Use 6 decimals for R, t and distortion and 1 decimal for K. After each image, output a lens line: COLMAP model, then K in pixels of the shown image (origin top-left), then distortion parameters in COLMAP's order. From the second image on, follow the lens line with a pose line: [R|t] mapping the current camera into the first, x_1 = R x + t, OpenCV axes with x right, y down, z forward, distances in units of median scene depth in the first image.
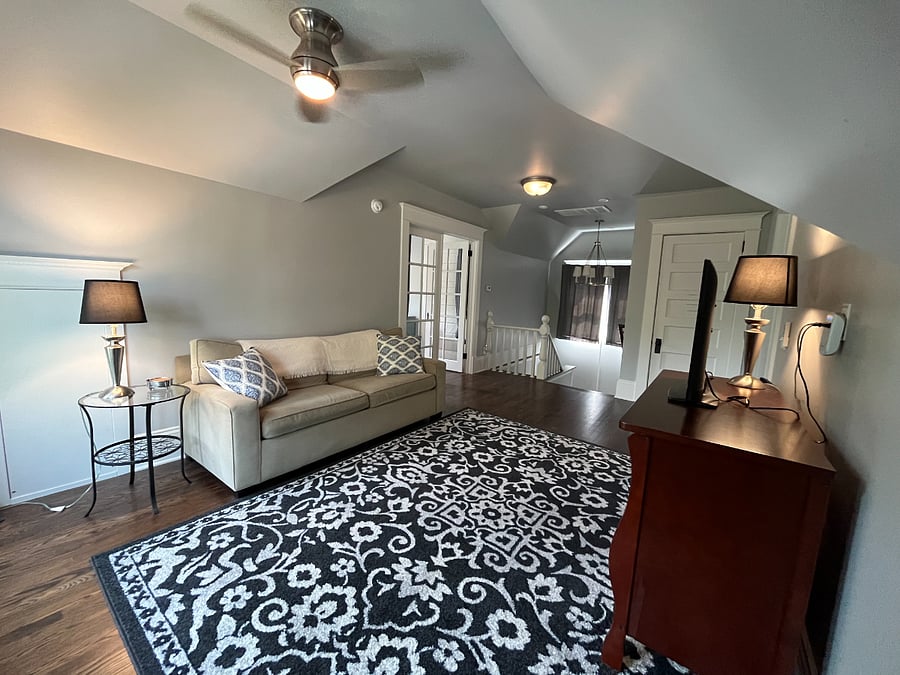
lens RADIAL K [[362.4, 0, 453.9], [0, 362.4, 333.7], [0, 0, 1]] dist [-0.004002, -0.000568]
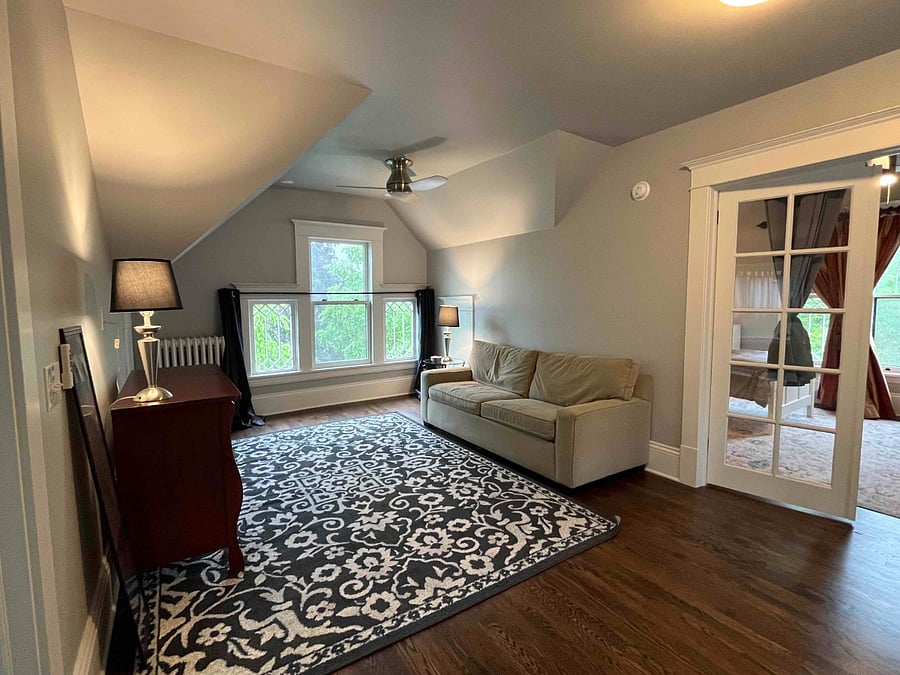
lens RADIAL K [[426.3, 0, 447.3], [0, 426.3, 331.9], [0, 0, 1]] dist [-0.001058, -0.003823]
pose [[-0.351724, 0.029734, -0.935632, 1.106728], [-0.115084, 0.990540, 0.074741, -0.145175], [0.929003, 0.133965, -0.344974, 1.472880]]
